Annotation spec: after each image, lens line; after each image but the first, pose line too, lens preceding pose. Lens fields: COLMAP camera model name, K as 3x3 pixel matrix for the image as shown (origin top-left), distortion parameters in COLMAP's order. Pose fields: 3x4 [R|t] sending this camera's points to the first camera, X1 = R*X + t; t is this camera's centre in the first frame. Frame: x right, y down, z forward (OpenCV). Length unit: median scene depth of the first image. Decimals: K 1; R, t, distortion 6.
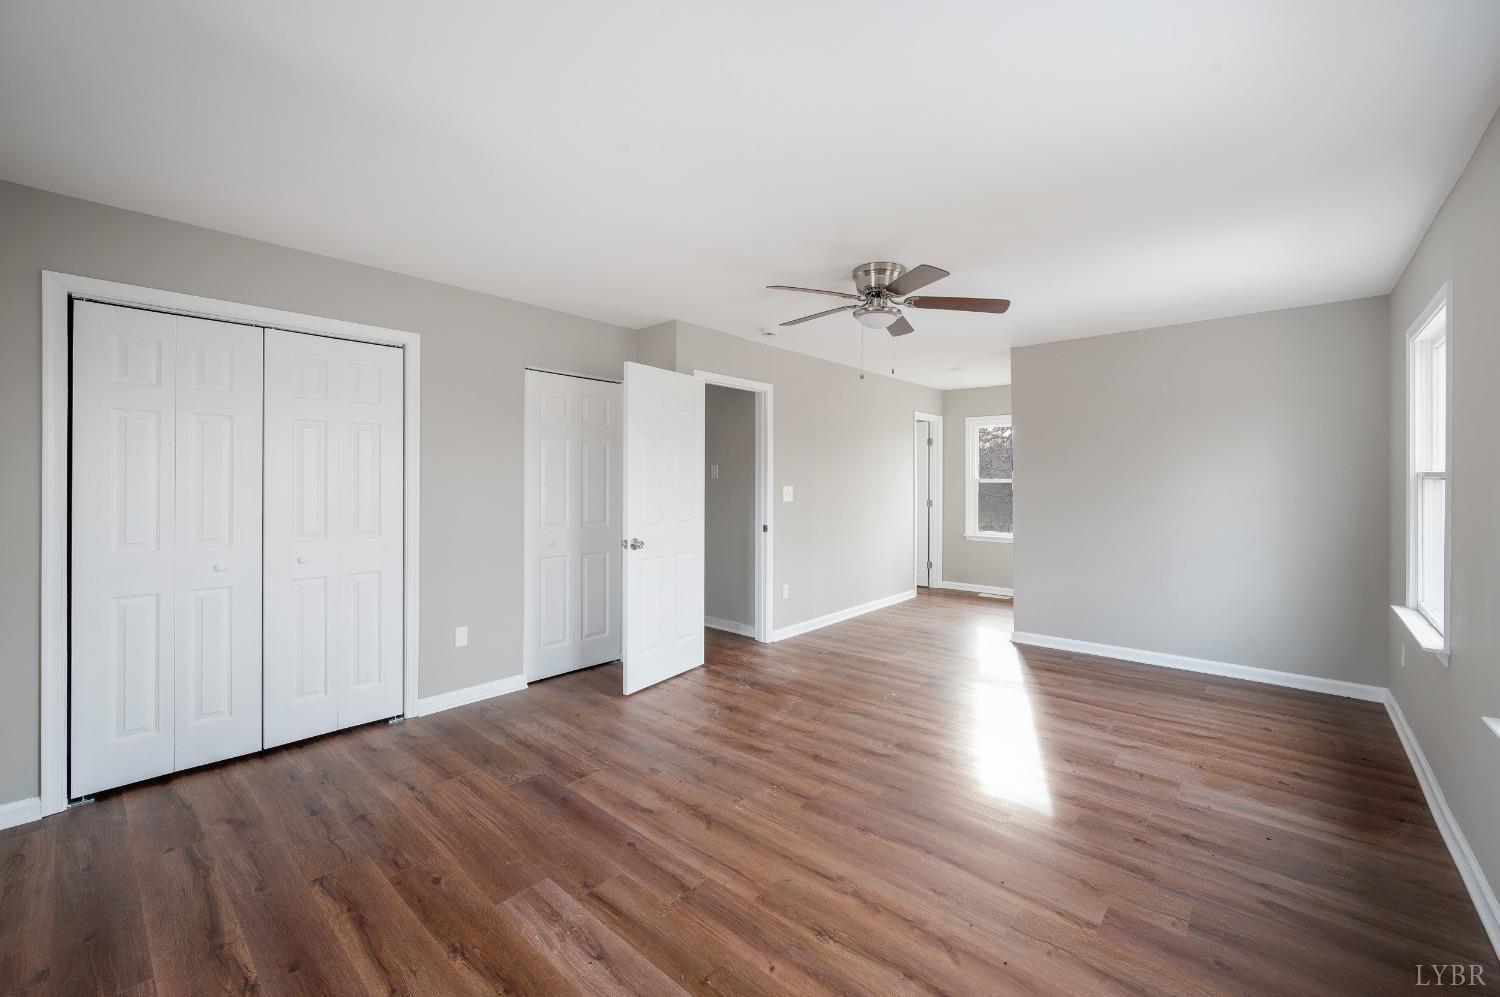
lens RADIAL K [[603.0, 0, 752.7], [0, 603.0, 474.0], [0, 0, 1]] dist [-0.000610, -0.000101]
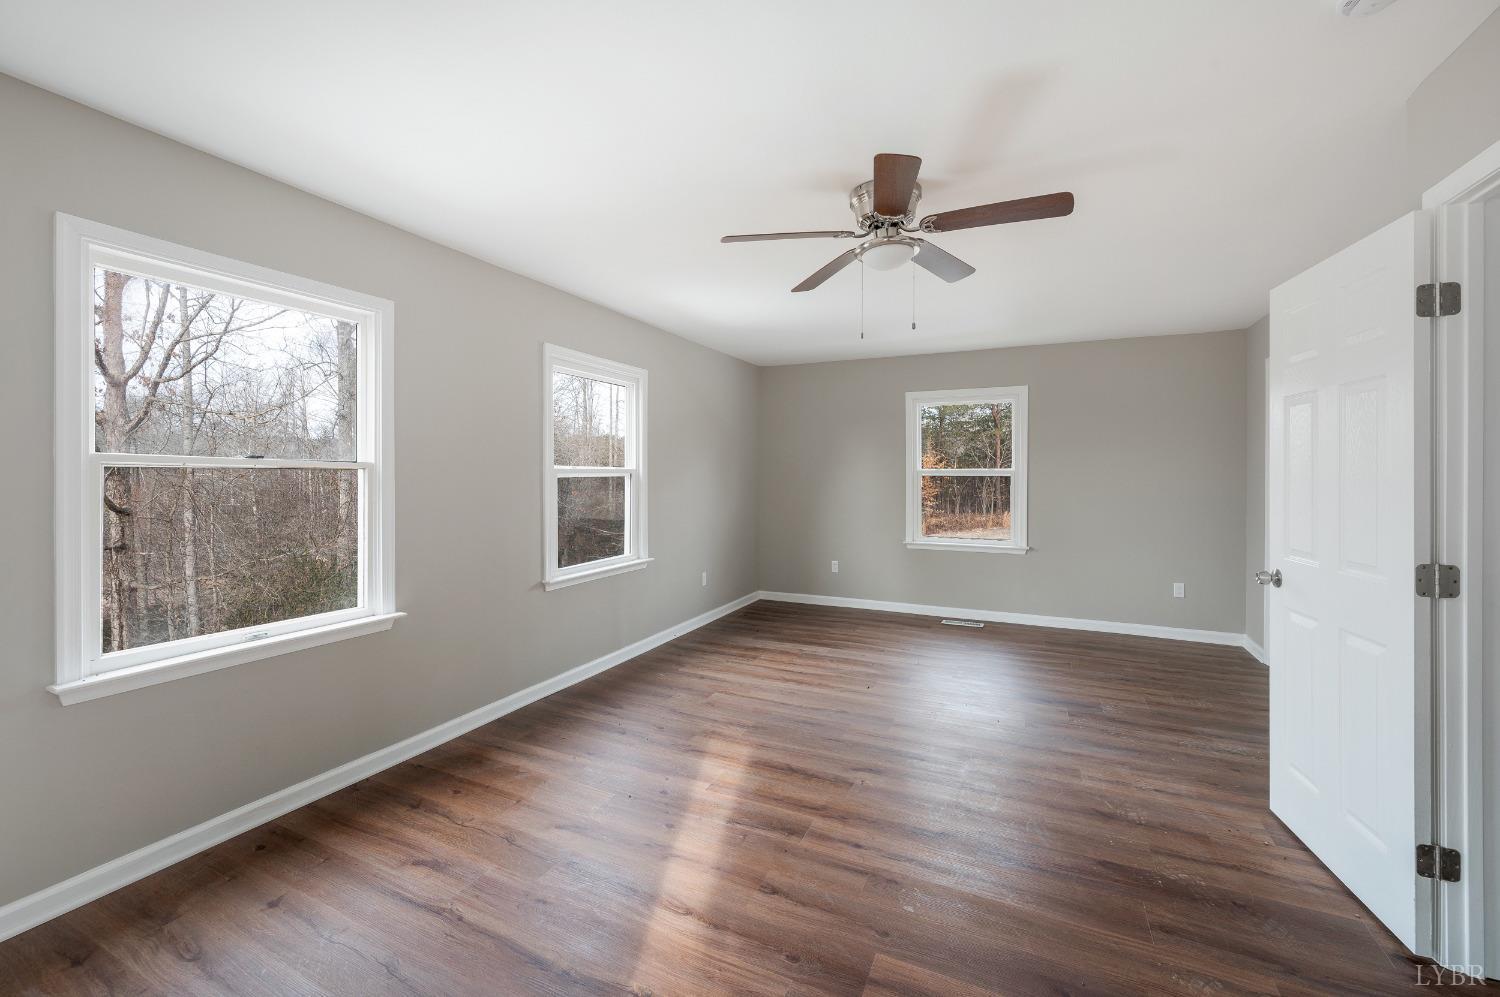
lens RADIAL K [[603.0, 0, 752.7], [0, 603.0, 474.0], [0, 0, 1]] dist [-0.000610, -0.000101]
pose [[-0.959873, -0.006207, -0.280366, 0.622843], [-0.003909, 0.999954, -0.008755, 0.020168], [0.280408, -0.007308, -0.959853, 1.805395]]
